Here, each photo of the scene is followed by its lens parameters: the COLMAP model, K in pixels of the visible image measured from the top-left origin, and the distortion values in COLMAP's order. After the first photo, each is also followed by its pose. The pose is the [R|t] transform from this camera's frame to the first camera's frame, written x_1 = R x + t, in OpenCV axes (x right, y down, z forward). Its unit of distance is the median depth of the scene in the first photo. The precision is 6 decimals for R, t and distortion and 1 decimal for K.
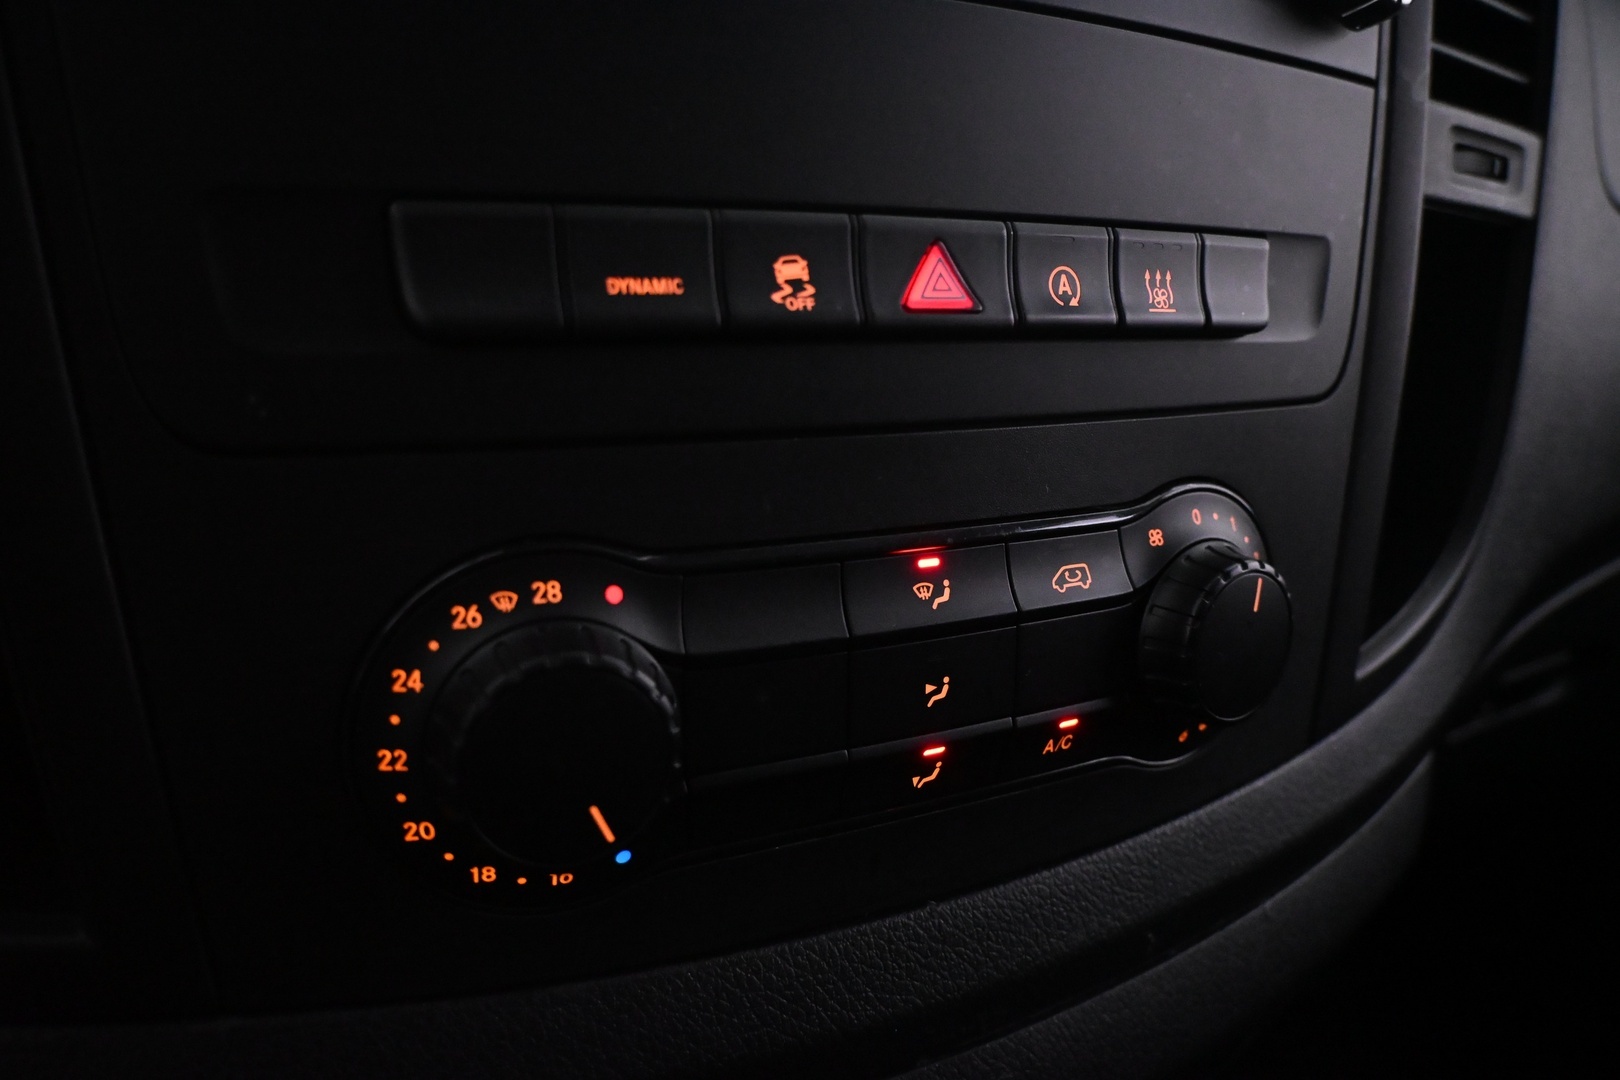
lens RADIAL K [[1161.1, 0, 820.2], [0, 1161.1, 535.0], [0, 0, 1]] dist [-0.012955, -0.005032]
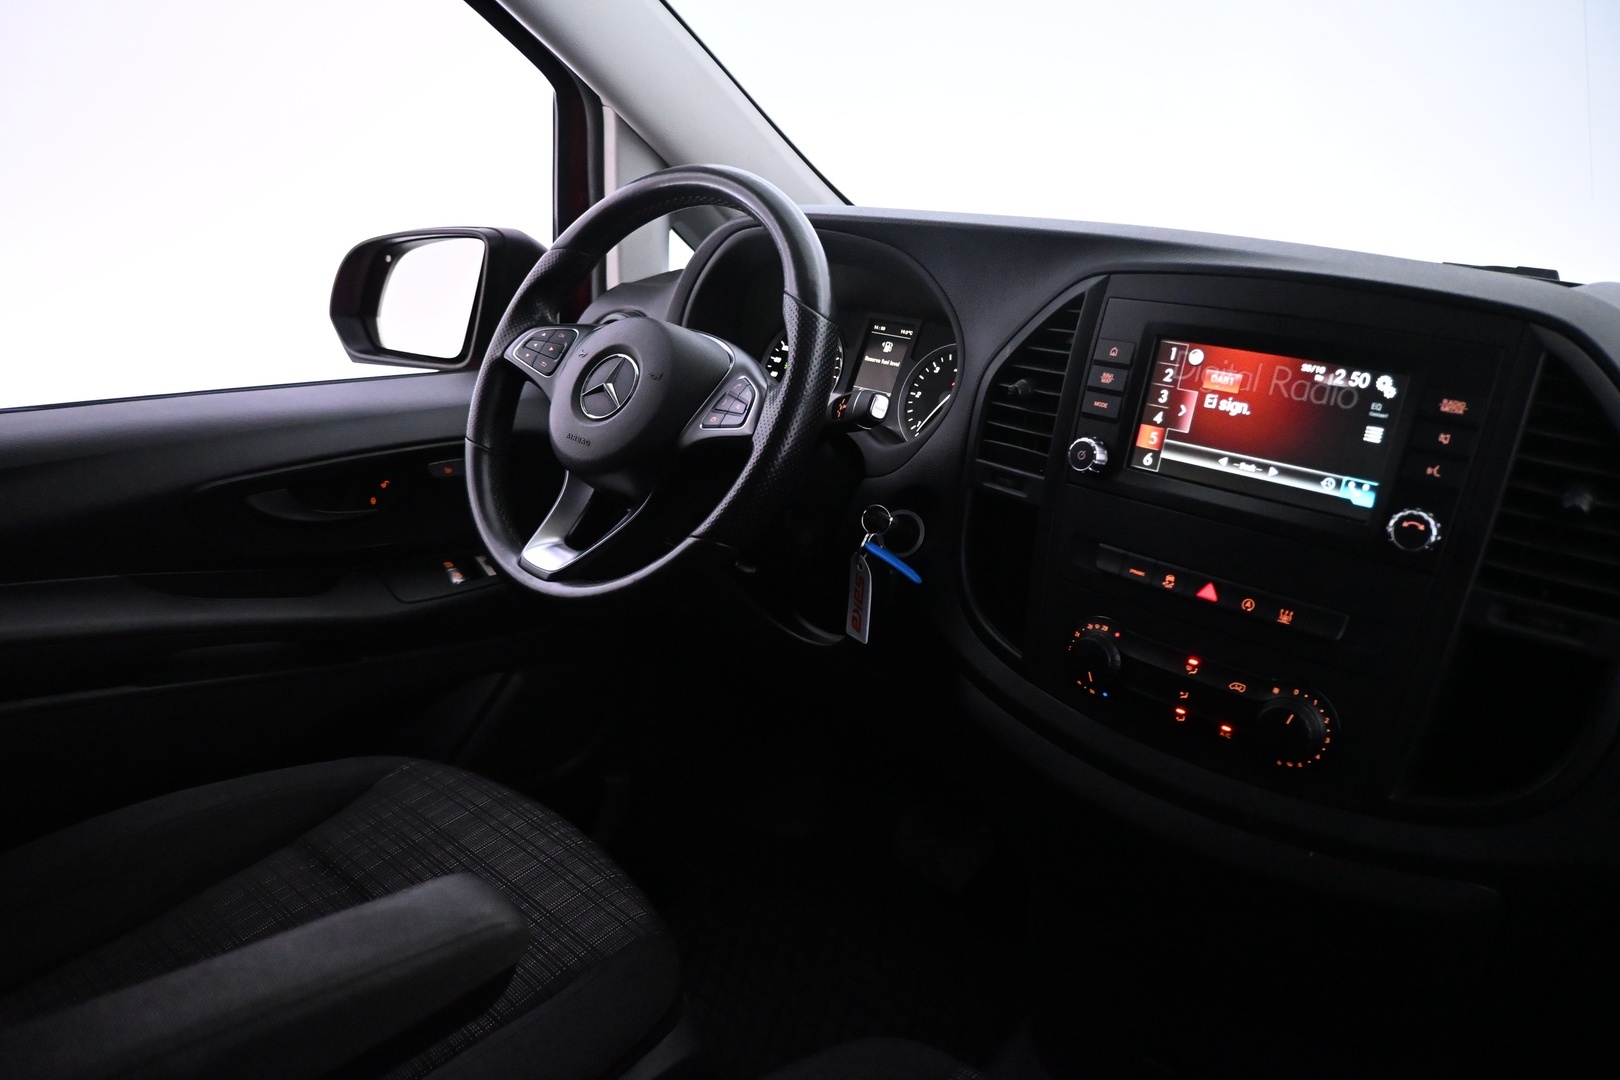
lens RADIAL K [[1161.1, 0, 820.2], [0, 1161.1, 535.0], [0, 0, 1]] dist [-0.012955, -0.005032]
pose [[0.322578, 0.246069, -0.913999, 2.694569], [-0.315011, 0.938483, 0.141484, -0.454336], [0.892587, 0.242280, 0.380248, -1.422893]]
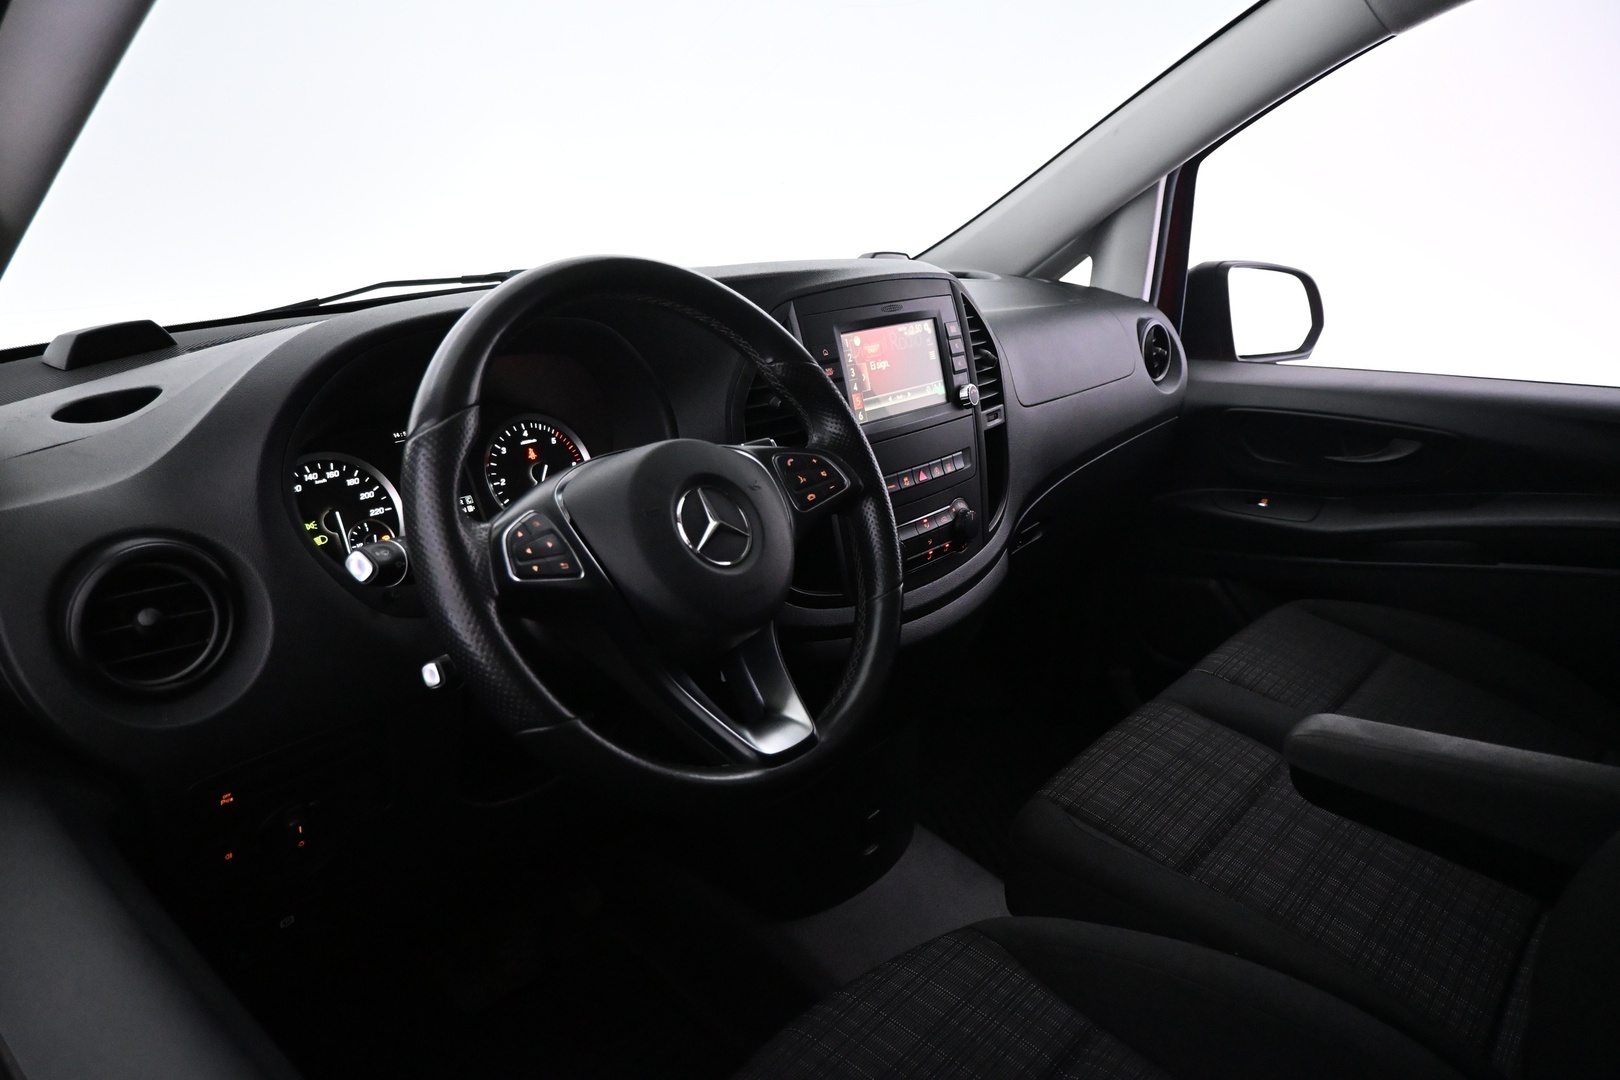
lens RADIAL K [[1161.1, 0, 820.2], [0, 1161.1, 535.0], [0, 0, 1]] dist [-0.012955, -0.005032]
pose [[0.926504, -0.180077, 0.330398, -2.131445], [0.180844, 0.983093, 0.028691, -0.154091], [-0.329979, 0.033168, 0.943405, -3.959075]]
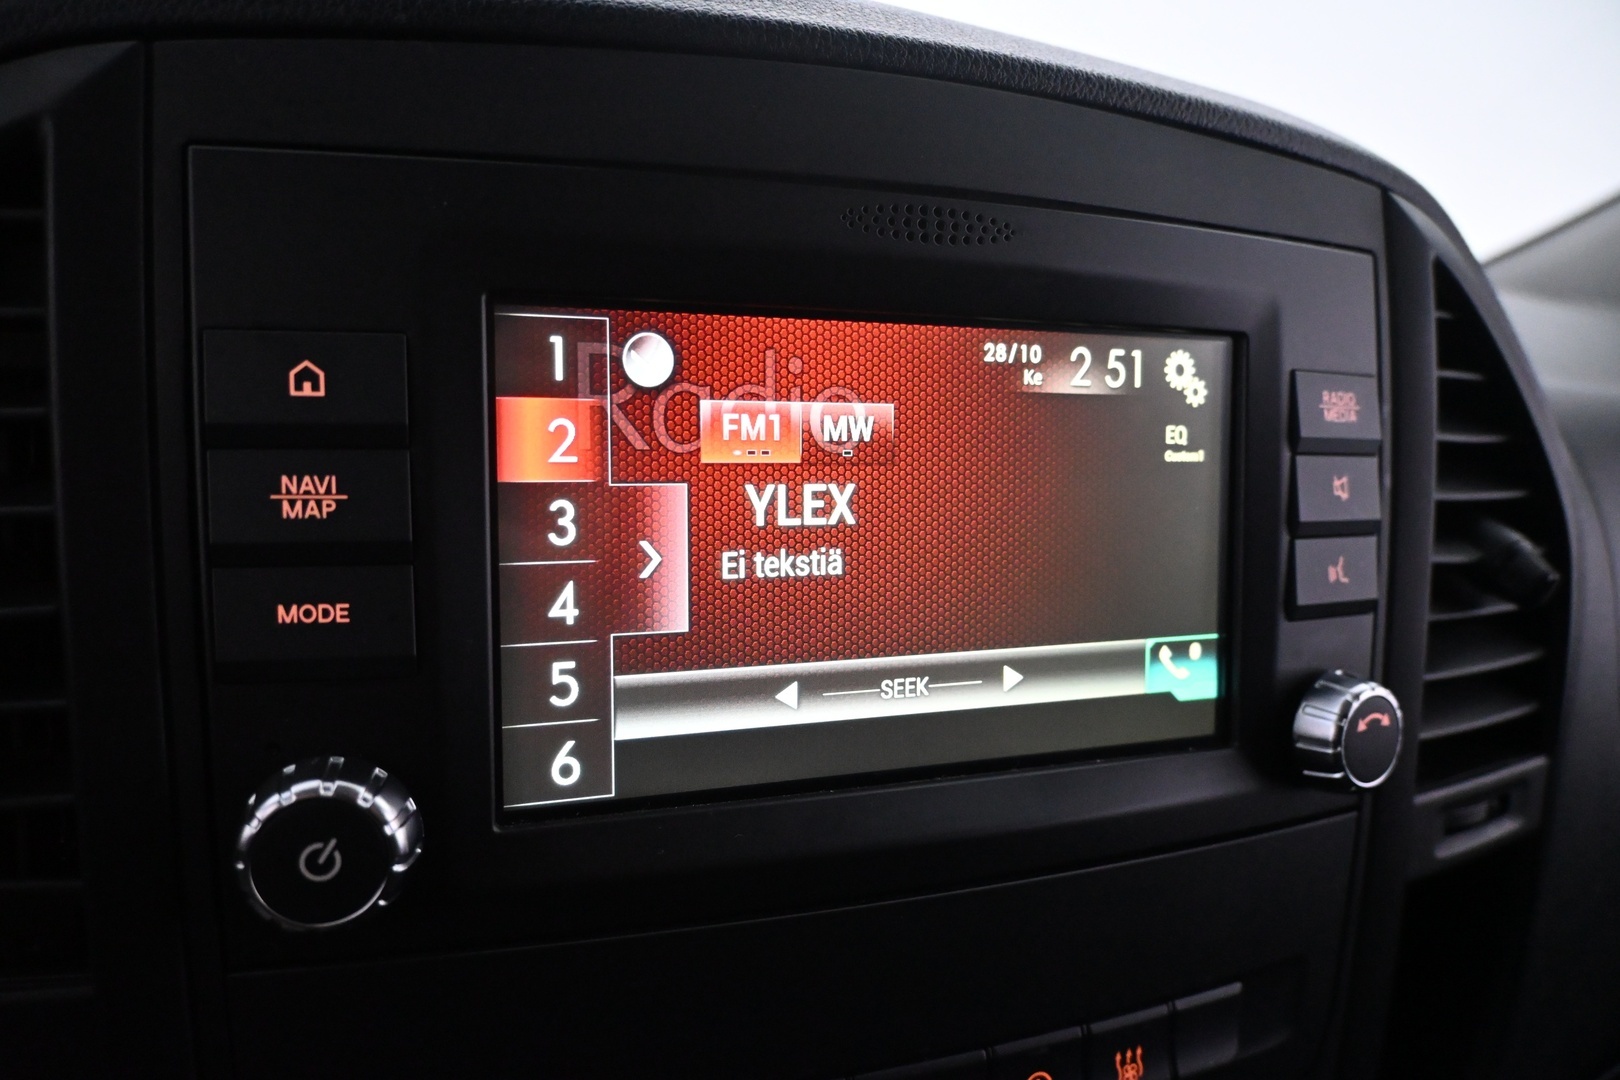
lens RADIAL K [[1161.1, 0, 820.2], [0, 1161.1, 535.0], [0, 0, 1]] dist [-0.012955, -0.005032]
pose [[0.993068, 0.055522, -0.103599, 0.071808], [-0.059749, 0.997484, -0.038153, -0.642475], [0.101220, 0.044079, 0.993887, -0.181683]]
